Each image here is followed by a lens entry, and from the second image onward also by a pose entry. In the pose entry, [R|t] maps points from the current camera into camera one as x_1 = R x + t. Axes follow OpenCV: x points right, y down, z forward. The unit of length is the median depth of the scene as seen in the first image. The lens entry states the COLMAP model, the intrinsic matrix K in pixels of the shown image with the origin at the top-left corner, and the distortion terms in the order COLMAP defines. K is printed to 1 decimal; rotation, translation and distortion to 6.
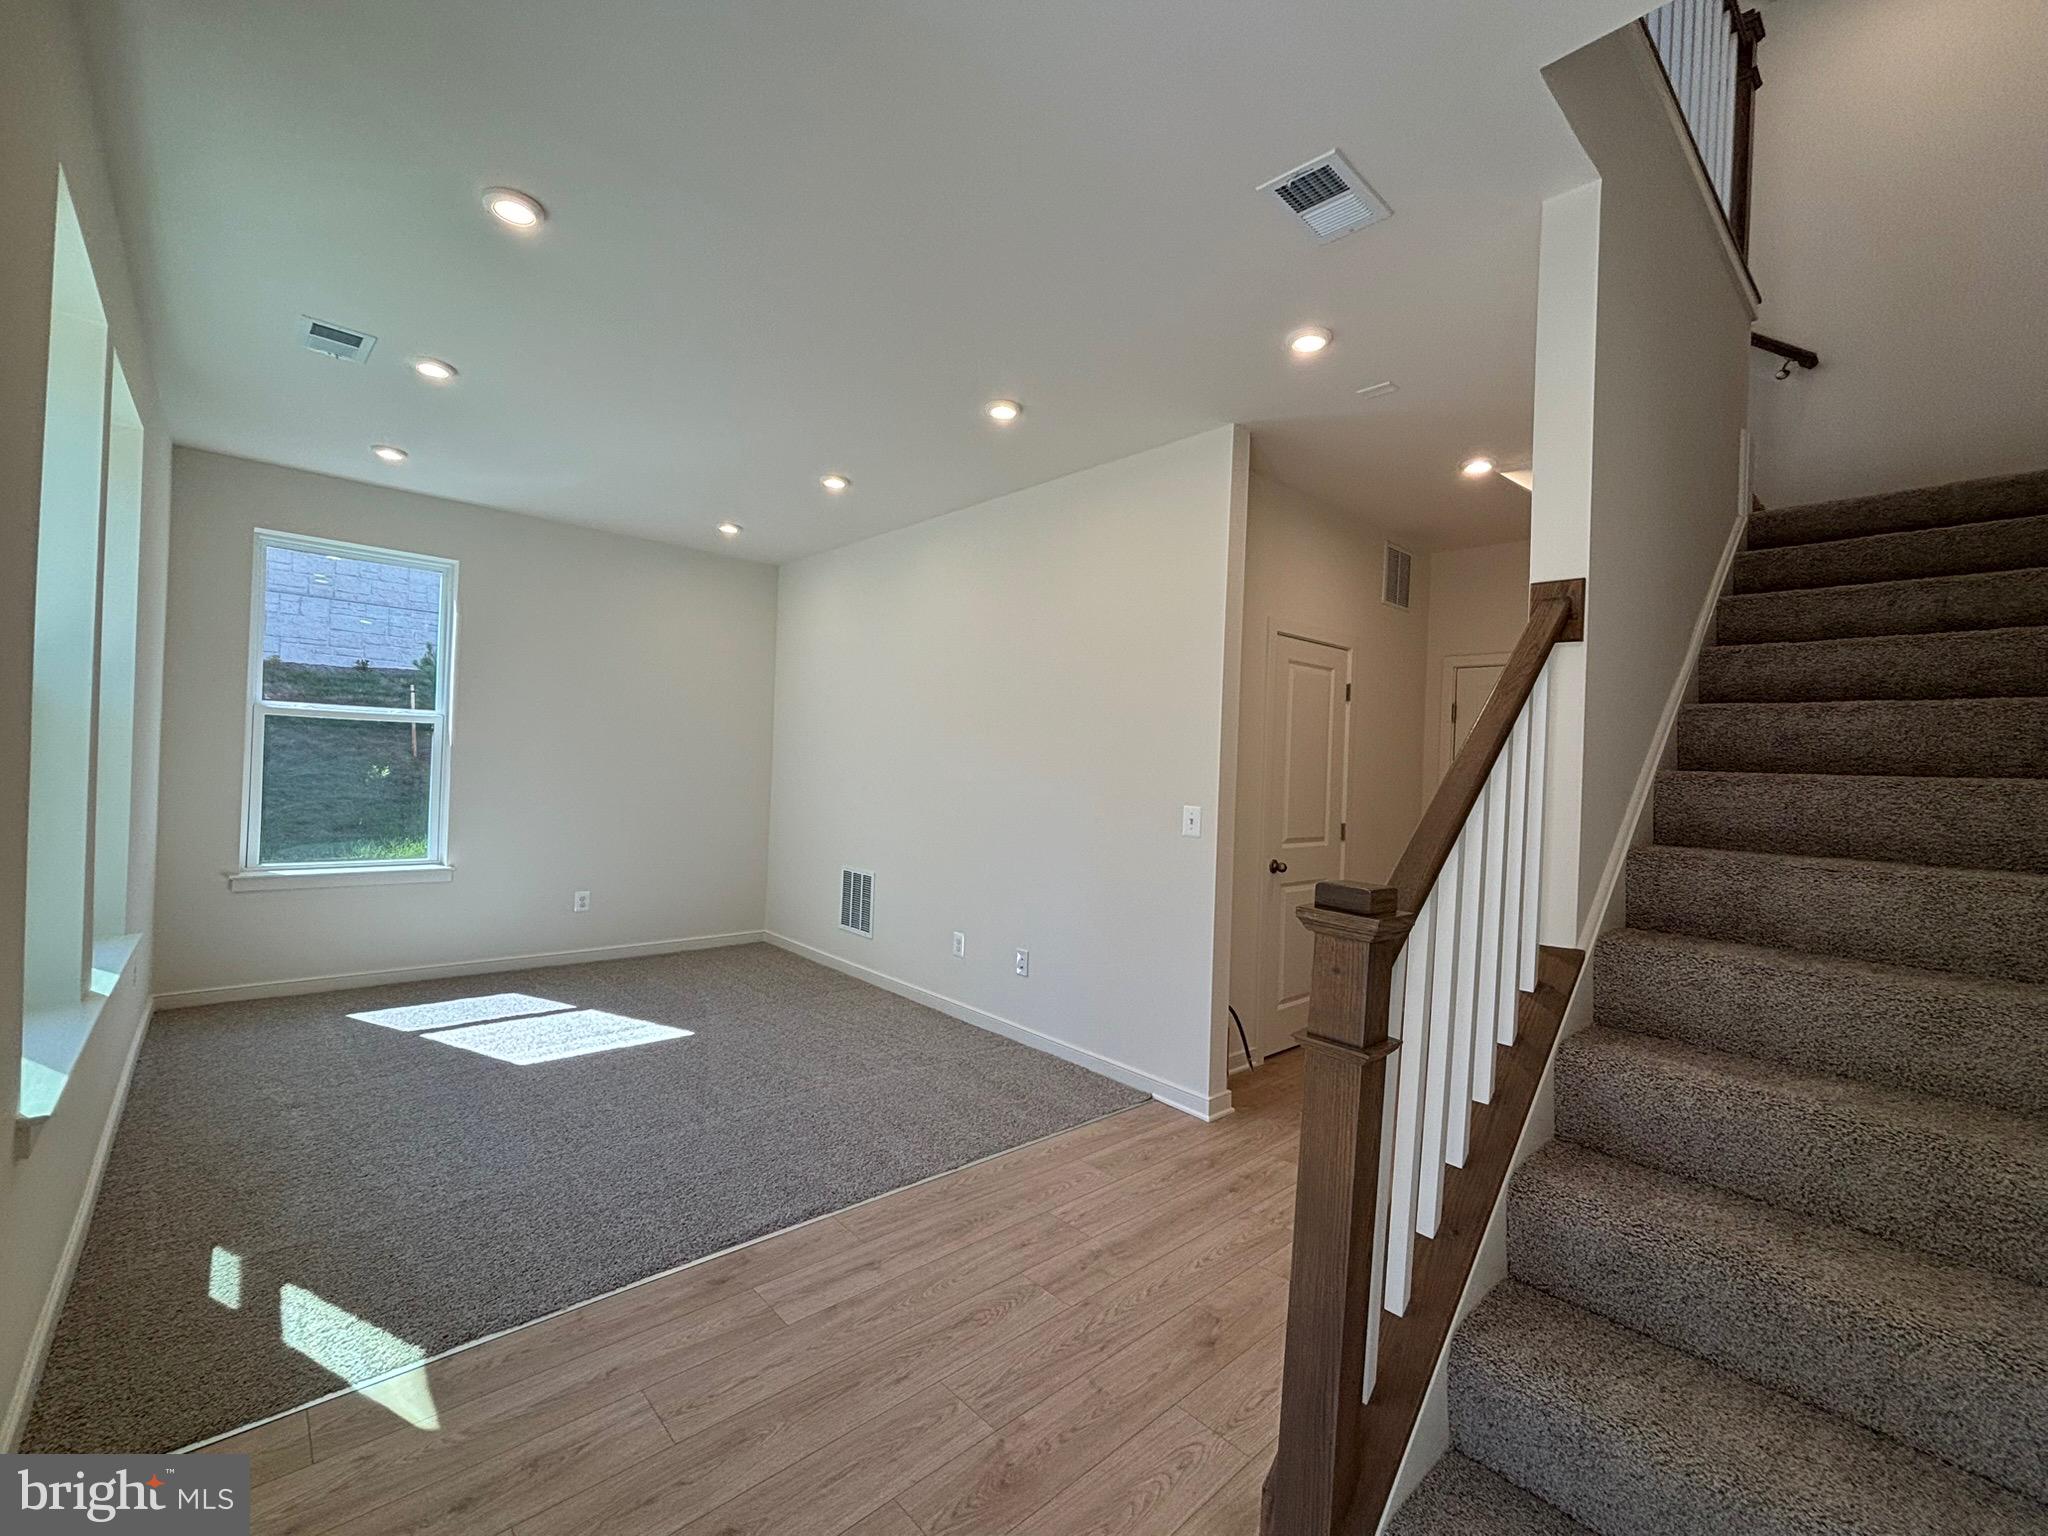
lens RADIAL K [[855.4, 0, 1014.2], [0, 855.4, 765.2], [0, 0, 1]] dist [0.002424, -0.000405]
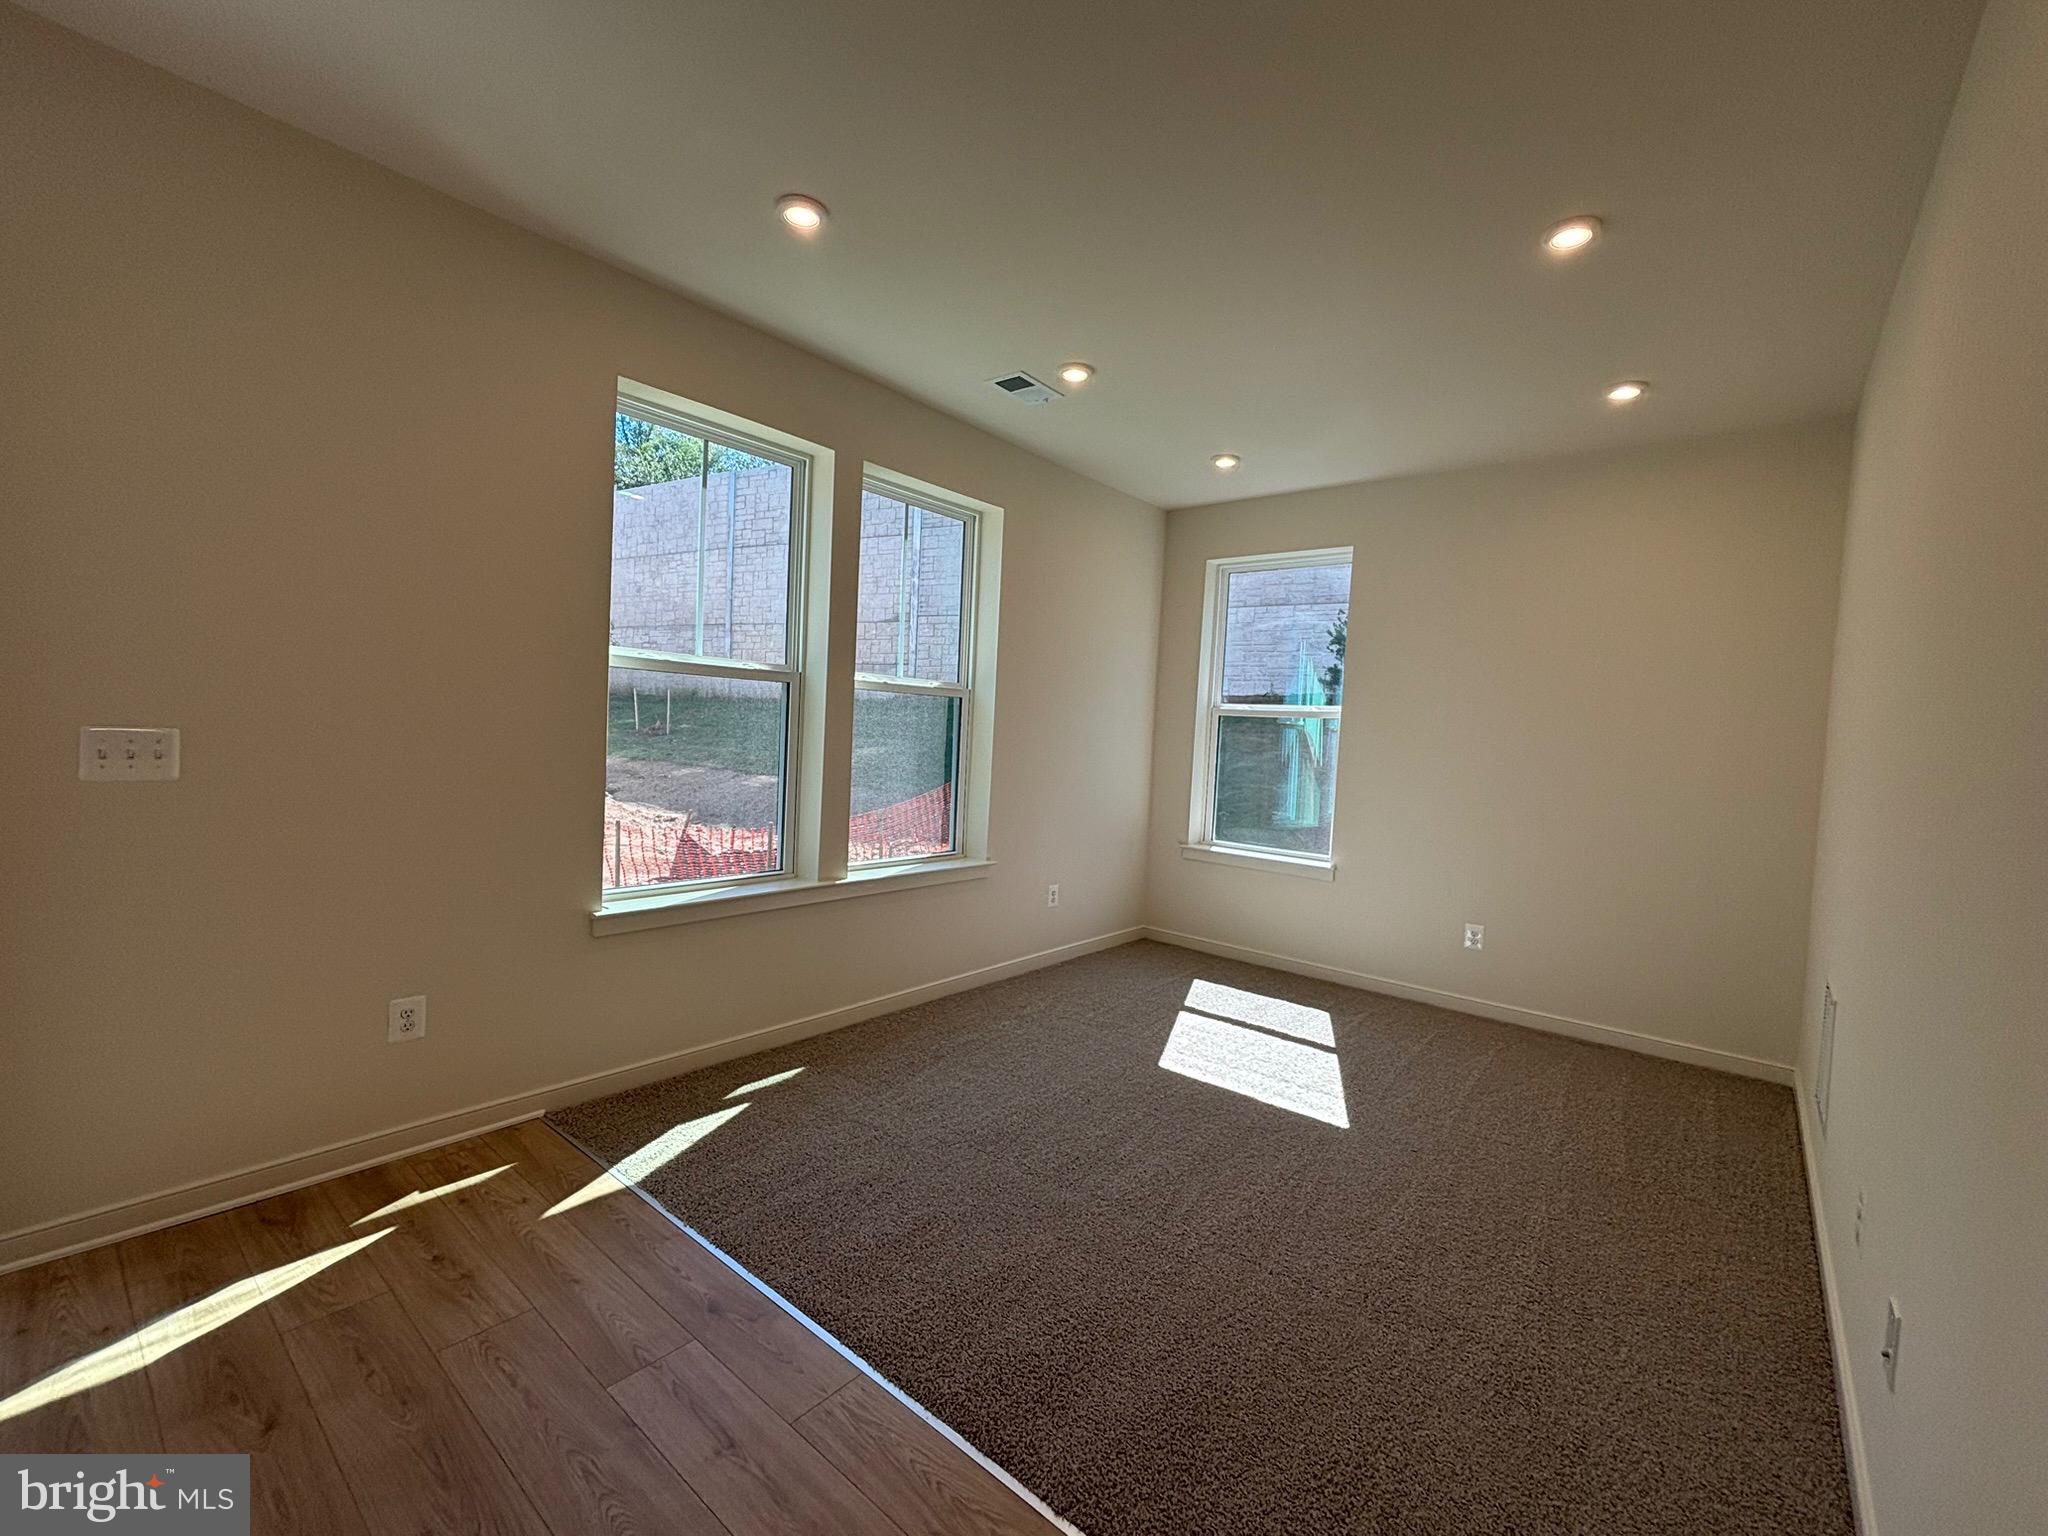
lens RADIAL K [[855.4, 0, 1014.2], [0, 855.4, 765.2], [0, 0, 1]] dist [0.002424, -0.000405]
pose [[0.146451, 0.008105, -0.989185, 0.296228], [-0.044130, 0.999024, 0.001652, 0.023235], [0.988233, 0.043410, 0.146666, 0.622918]]
